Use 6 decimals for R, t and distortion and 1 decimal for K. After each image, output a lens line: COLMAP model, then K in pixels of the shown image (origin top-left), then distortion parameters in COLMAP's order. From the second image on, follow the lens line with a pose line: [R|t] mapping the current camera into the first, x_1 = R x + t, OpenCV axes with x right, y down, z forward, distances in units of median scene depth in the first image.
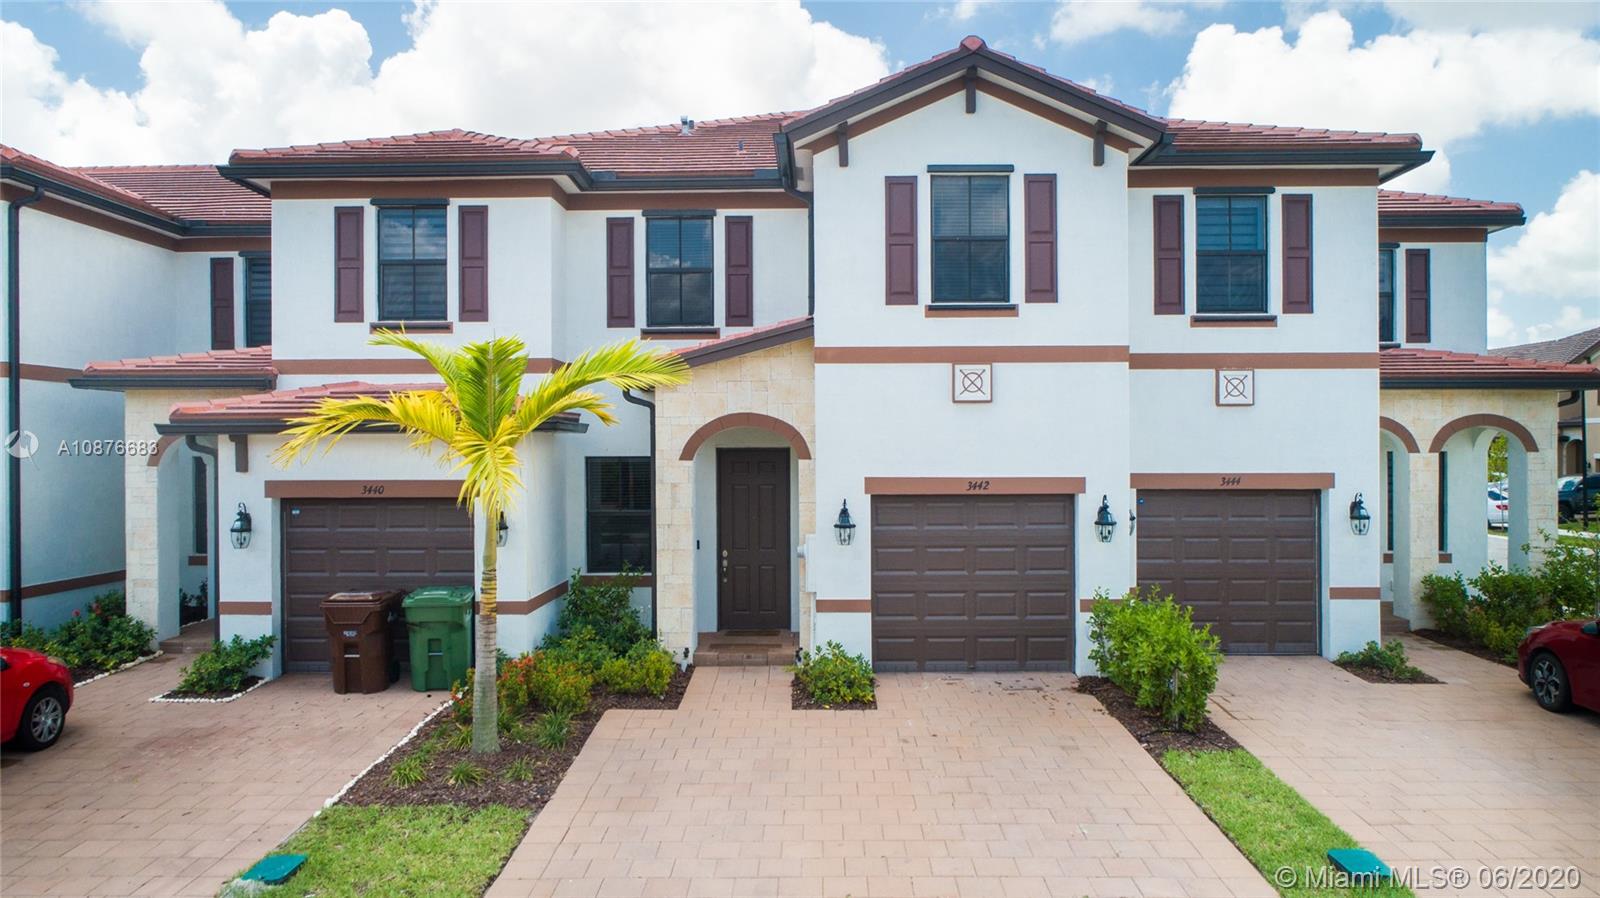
lens RADIAL K [[1064.3, 0, 800.0], [0, 1064.3, 449.0], [0, 0, 1]] dist [-0.010701, 0.002296]
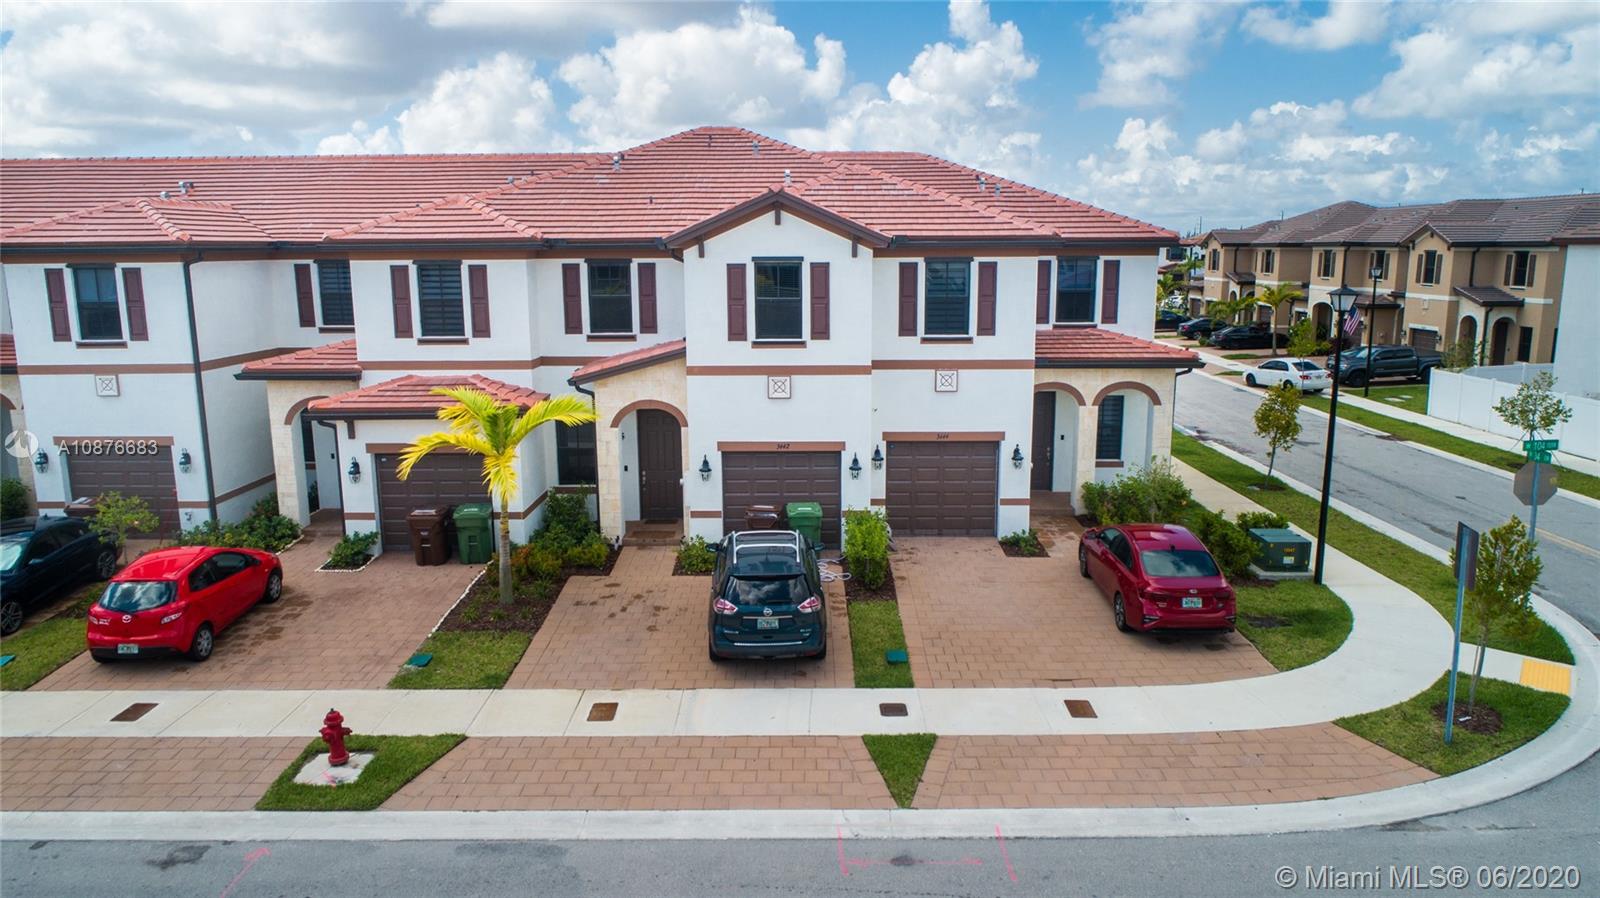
lens RADIAL K [[1064.3, 0, 800.0], [0, 1064.3, 449.0], [0, 0, 1]] dist [-0.010701, 0.002296]
pose [[0.999934, -0.002975, 0.011133, 0.174403], [0.000857, 0.982628, 0.185583, -0.278815], [-0.011492, -0.185561, 0.982566, -0.687444]]
